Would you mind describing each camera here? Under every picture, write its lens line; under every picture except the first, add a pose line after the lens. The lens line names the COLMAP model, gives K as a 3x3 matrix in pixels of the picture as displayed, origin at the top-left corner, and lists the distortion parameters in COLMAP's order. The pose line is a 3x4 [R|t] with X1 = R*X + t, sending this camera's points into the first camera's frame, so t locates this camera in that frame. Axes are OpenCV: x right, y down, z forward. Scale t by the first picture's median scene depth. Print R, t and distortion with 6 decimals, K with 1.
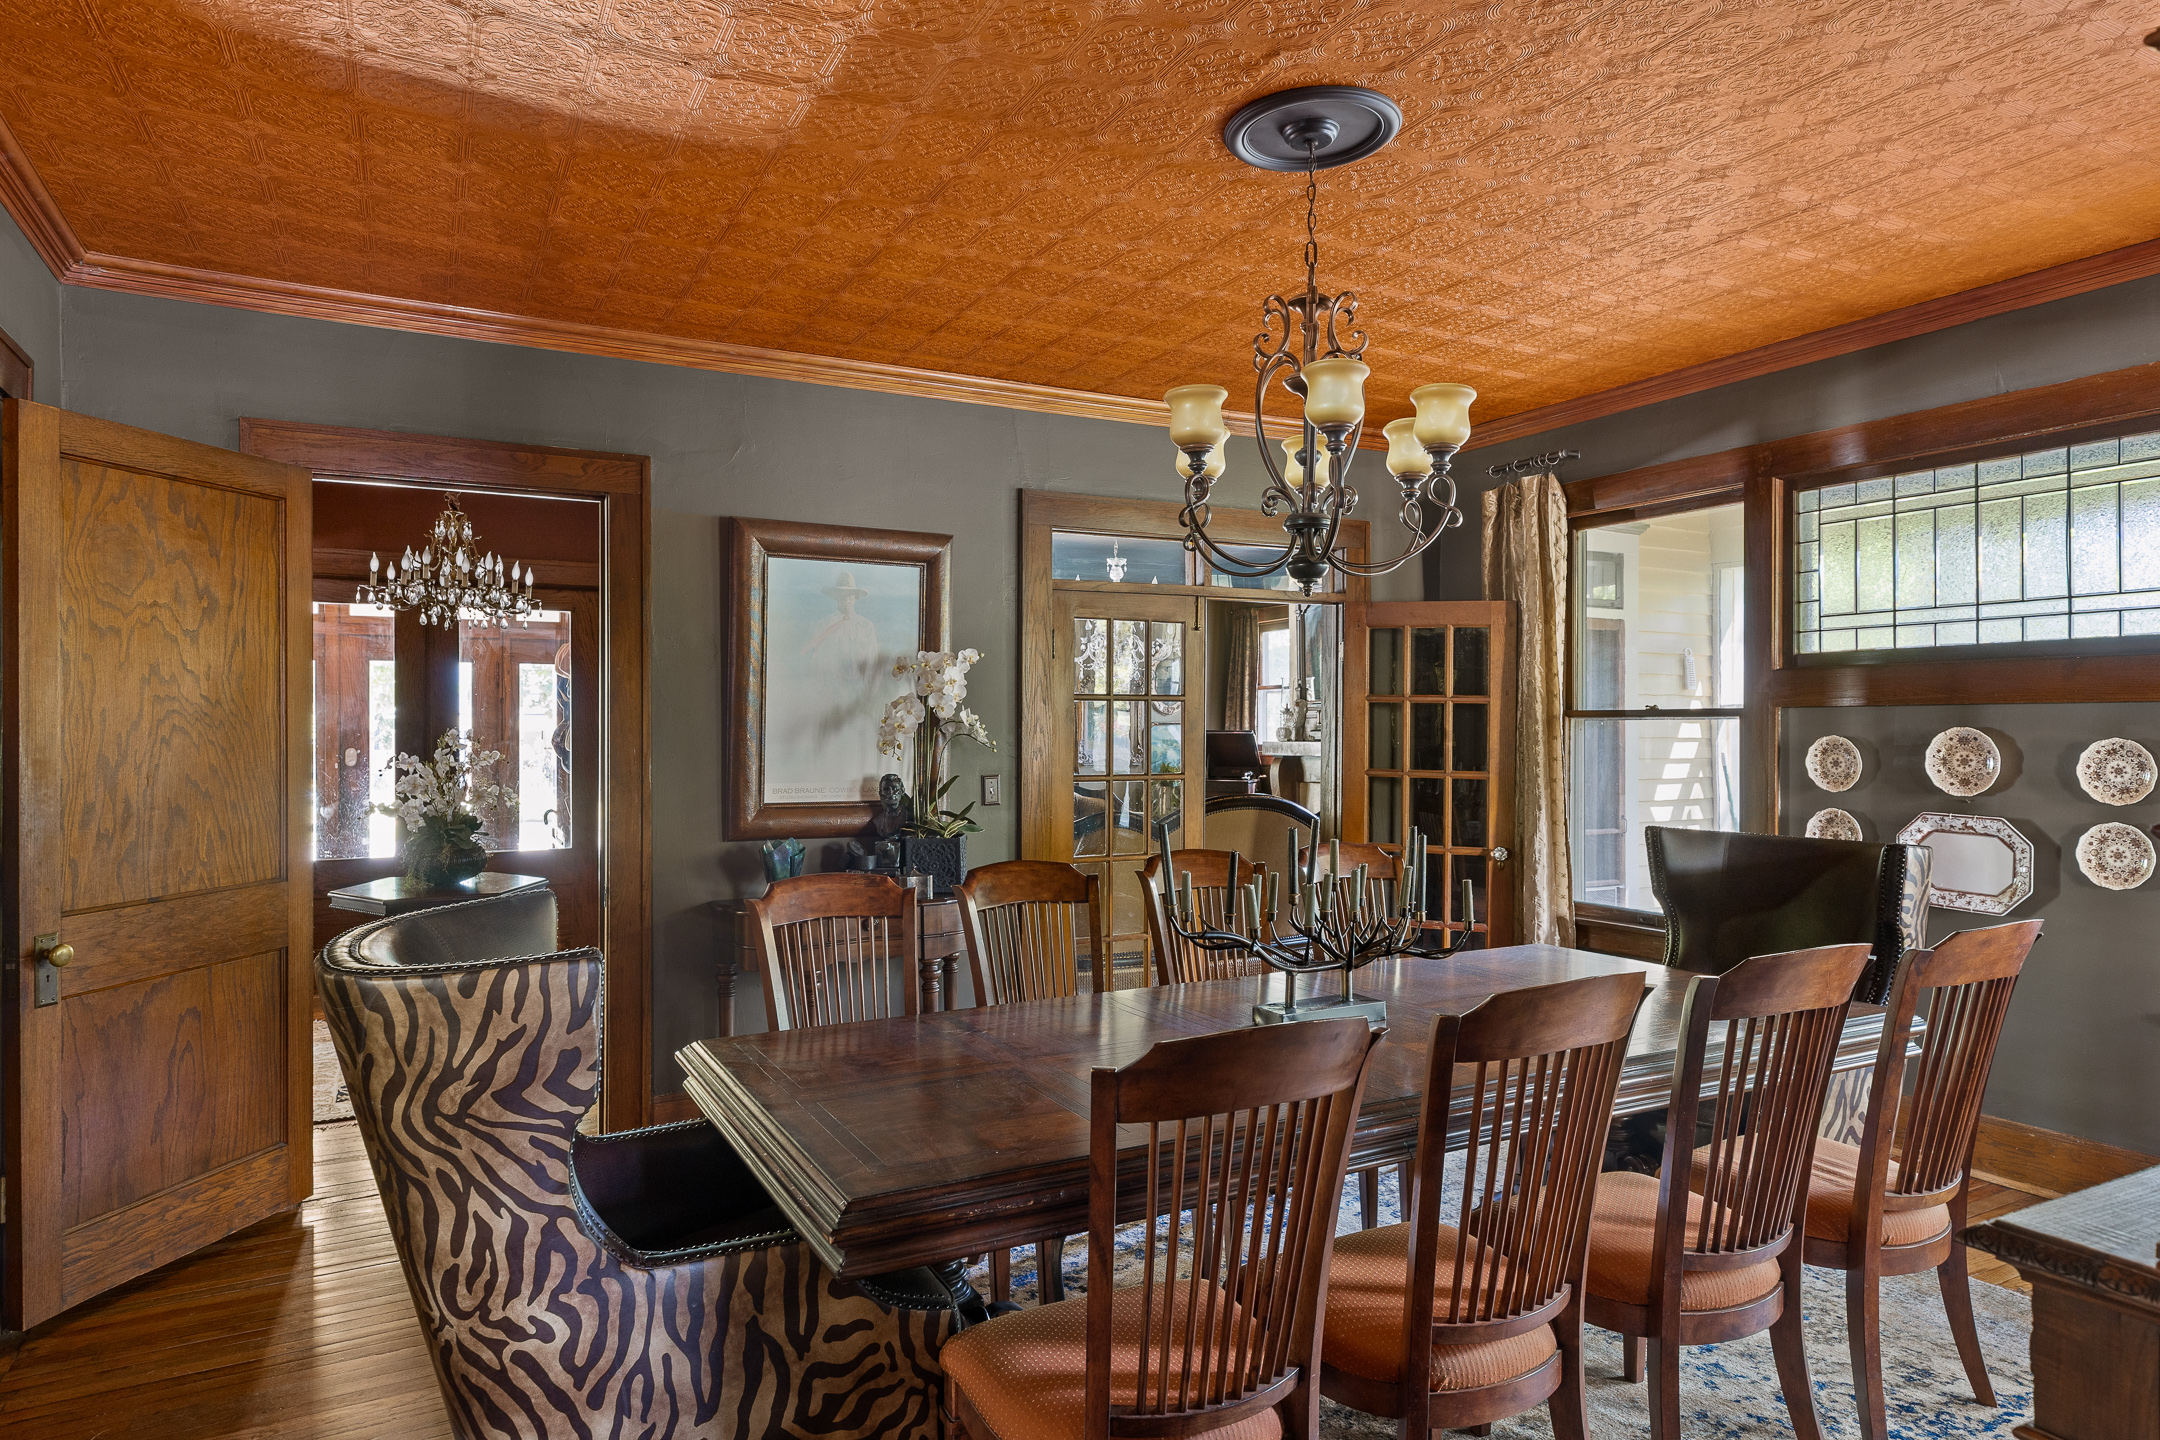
lens RADIAL K [[1266.5, 0, 1084.3], [0, 1266.5, 709.8], [0, 0, 1]] dist [0.001195, 0.000094]
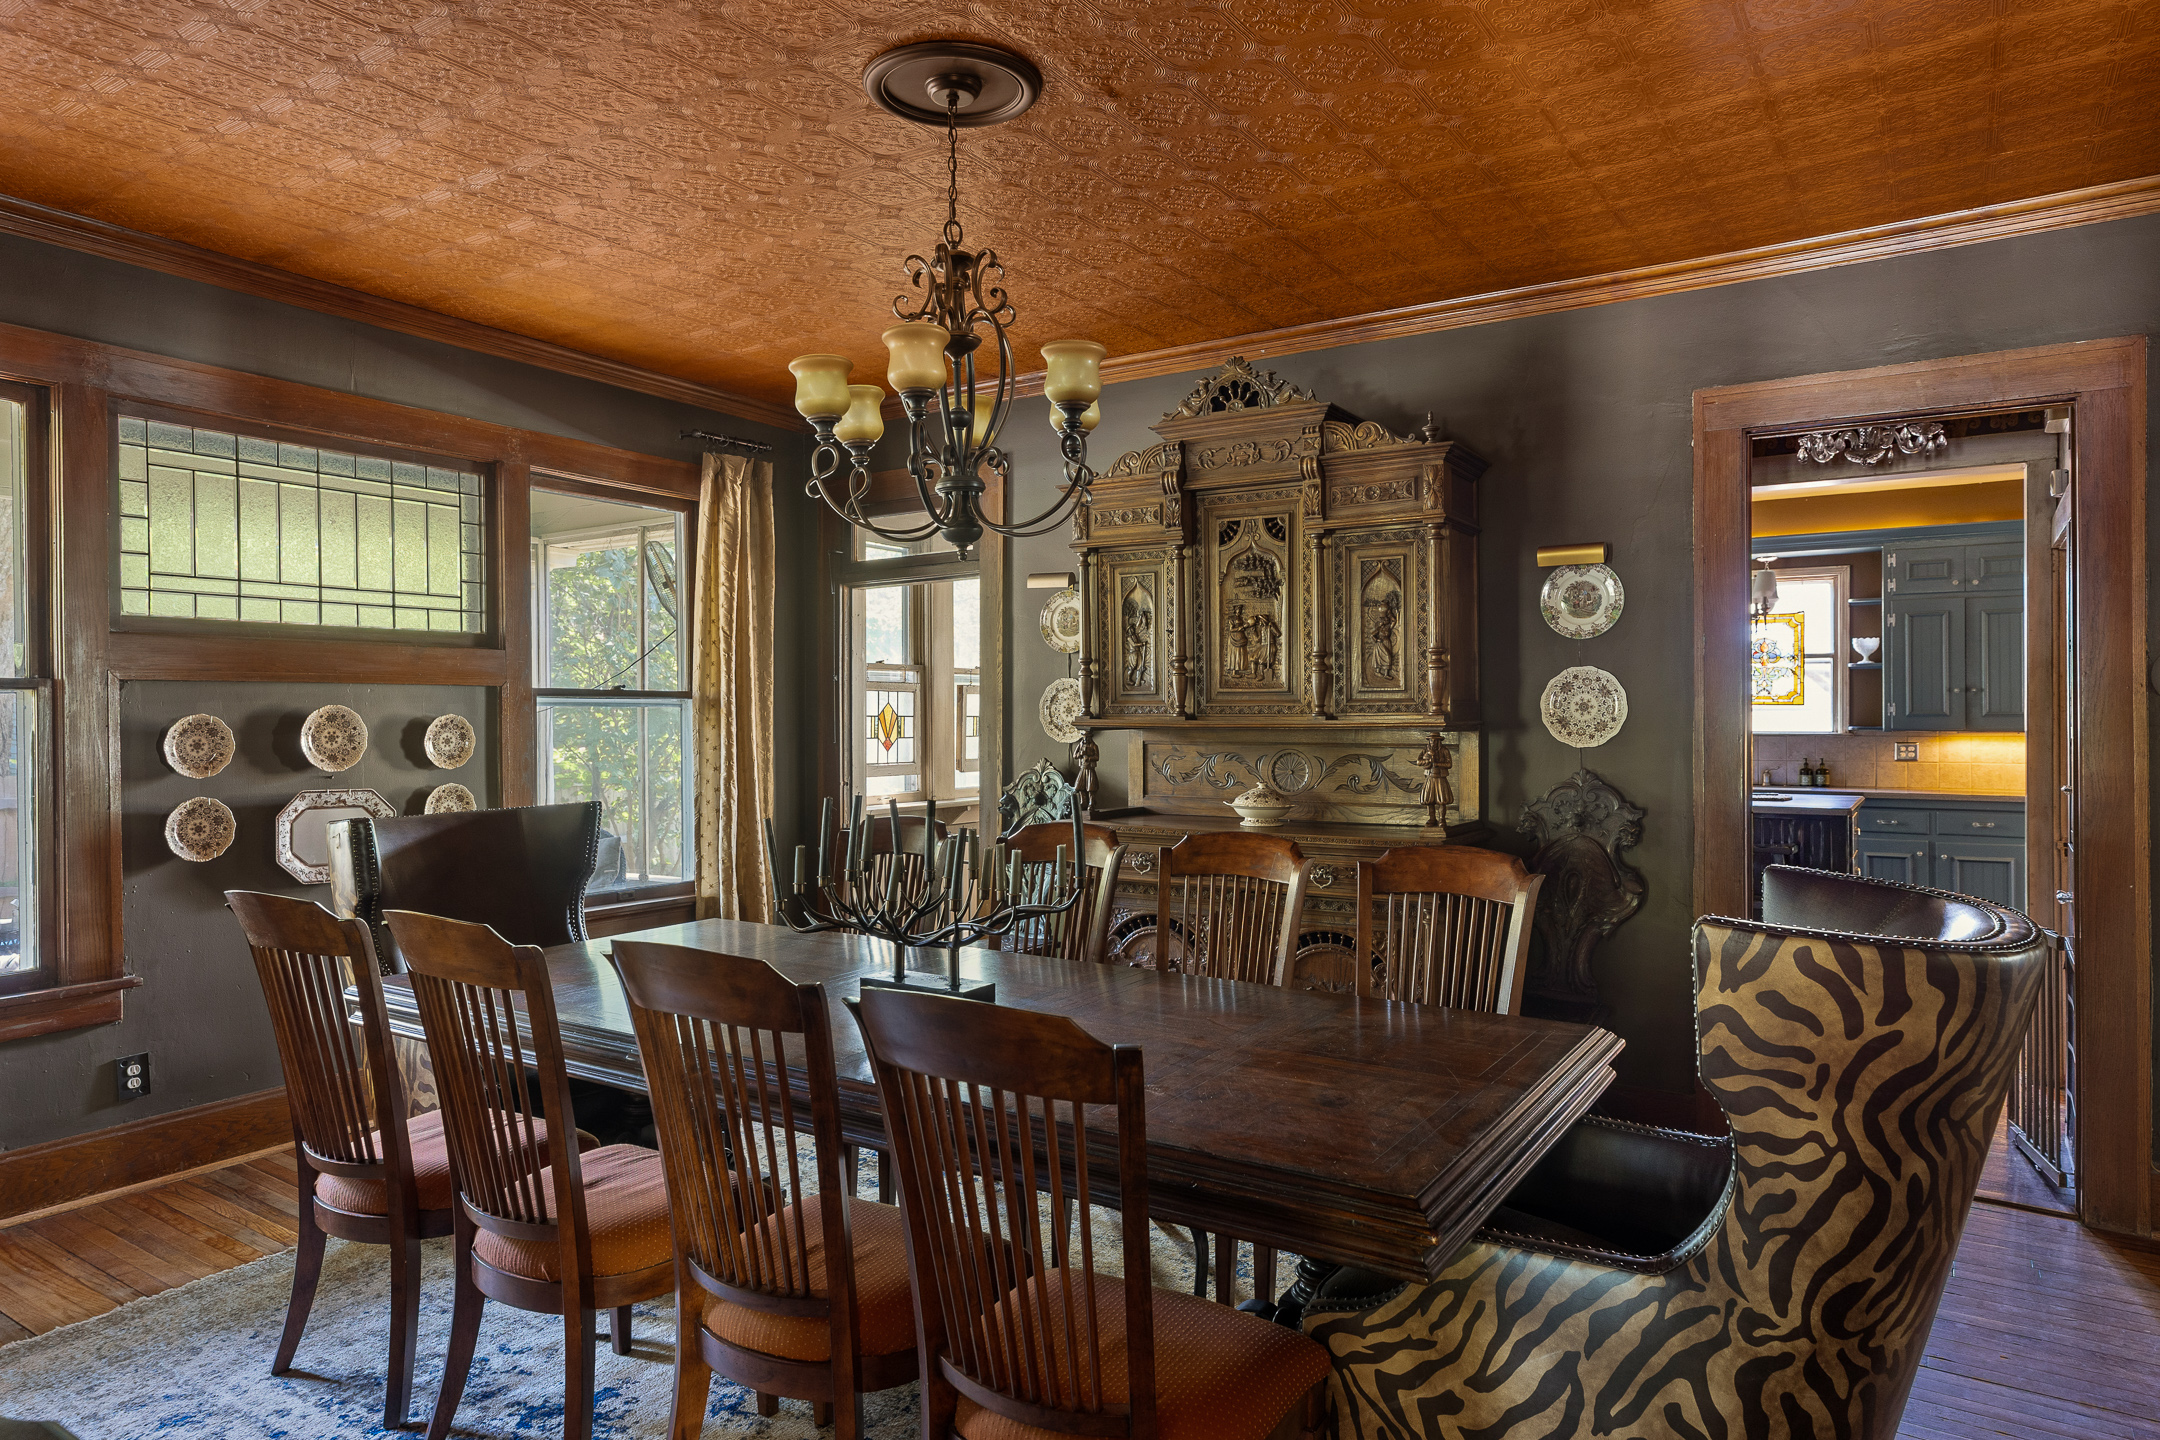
lens RADIAL K [[1266.5, 0, 1093.4], [0, 1266.5, 726.2], [0, 0, 1]] dist [0.001195, 0.000094]
pose [[-0.471215, -0.015608, 0.881880, -0.512382], [-0.015924, 0.999831, 0.009187, 0.011428], [-0.881874, -0.009714, -0.471384, 0.936944]]
